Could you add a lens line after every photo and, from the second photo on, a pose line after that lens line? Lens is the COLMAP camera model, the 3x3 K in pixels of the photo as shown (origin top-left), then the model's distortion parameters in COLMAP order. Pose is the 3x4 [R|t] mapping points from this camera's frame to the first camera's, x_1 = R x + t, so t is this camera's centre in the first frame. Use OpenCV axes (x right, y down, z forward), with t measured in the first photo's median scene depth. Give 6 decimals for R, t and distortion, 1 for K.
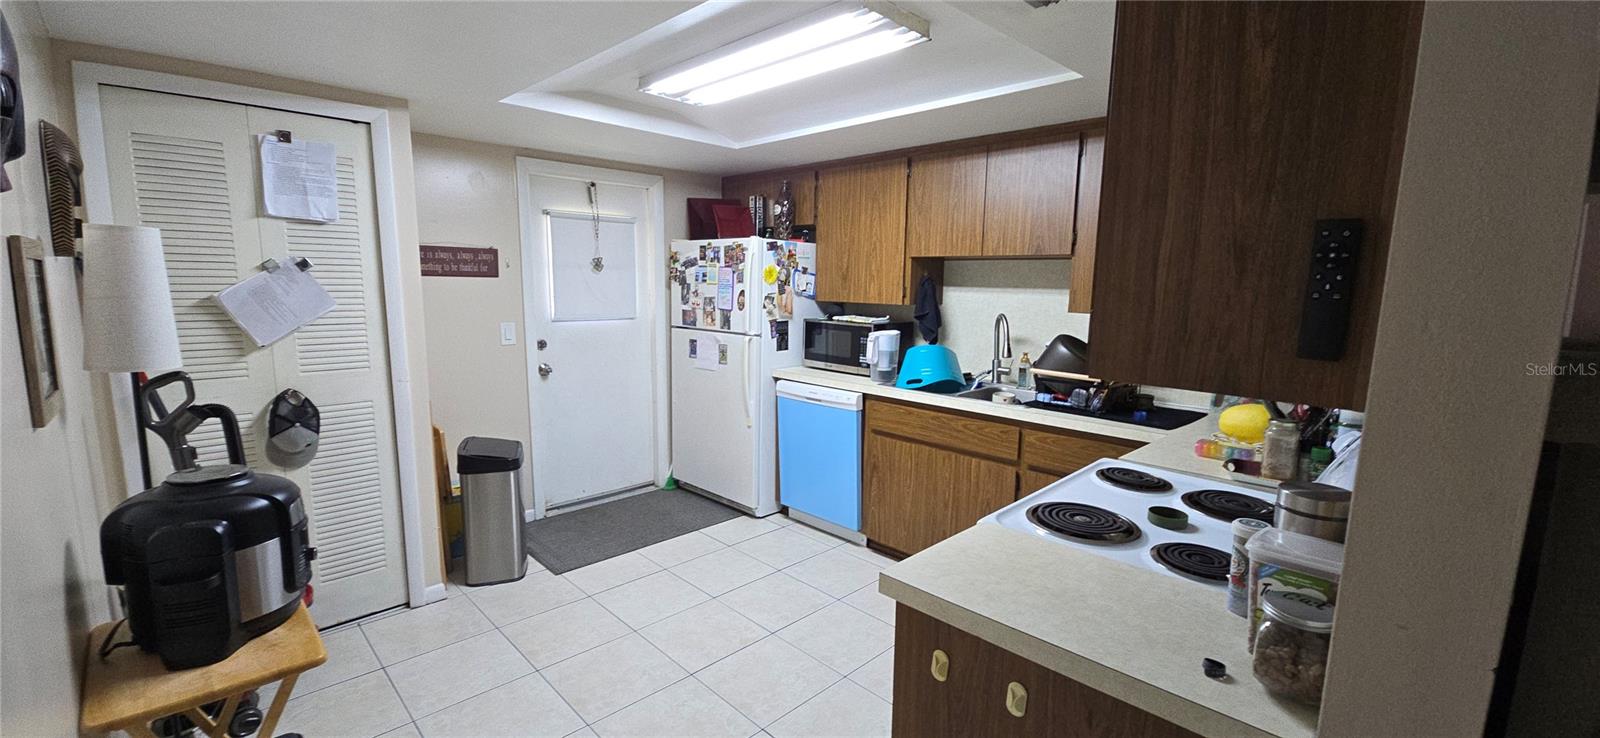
lens RADIAL K [[650.4, 0, 799.2], [0, 650.4, 368.8], [0, 0, 1]] dist [0.006516, -0.005039]
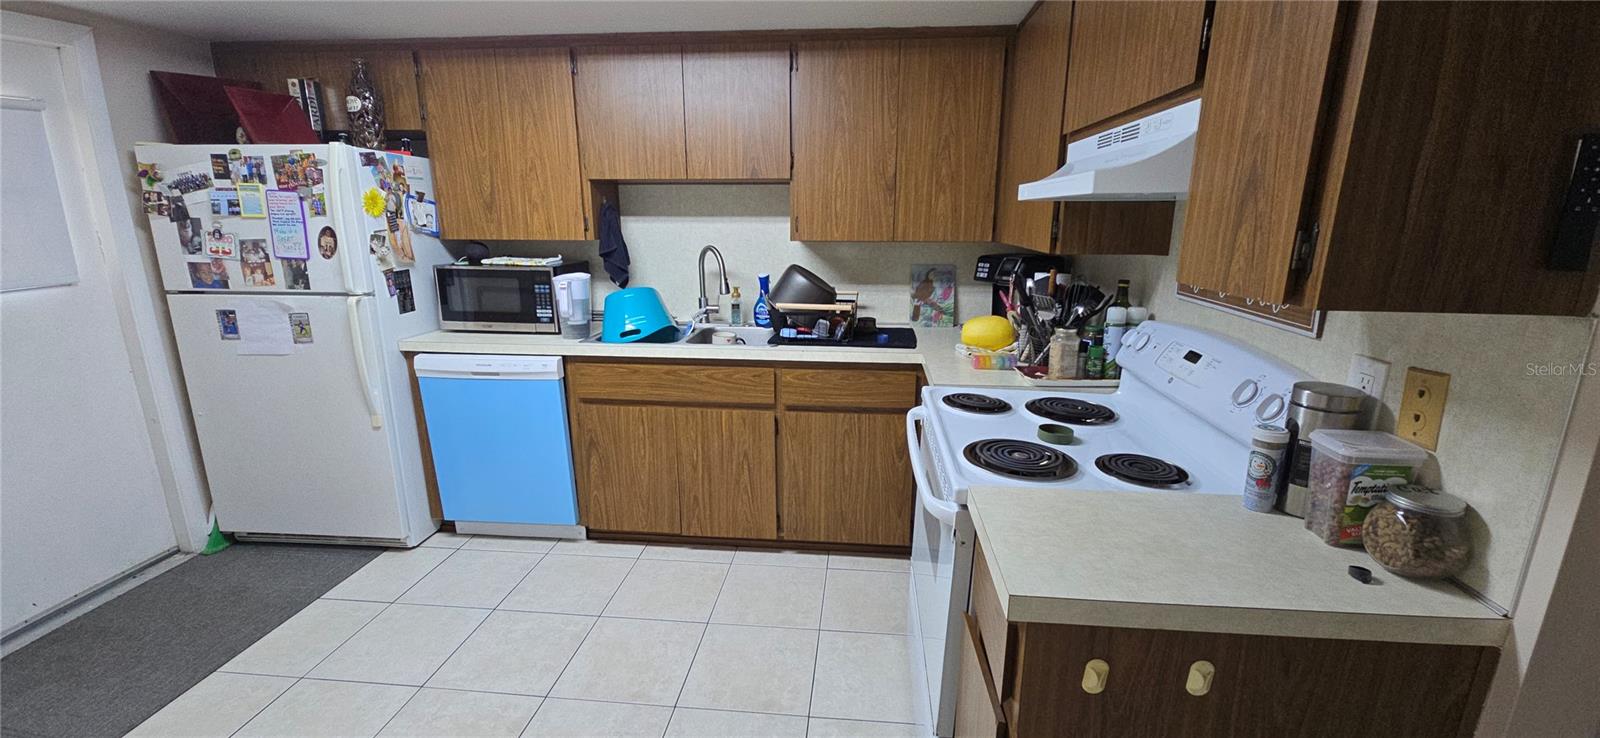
lens RADIAL K [[650.4, 0, 791.8], [0, 650.4, 372.6], [0, 0, 1]] dist [0.006516, -0.005039]
pose [[0.764139, -0.166204, 0.623272, -0.165747], [0.098104, 0.984940, 0.142370, -0.024815], [-0.637548, -0.047645, 0.768936, 0.196682]]
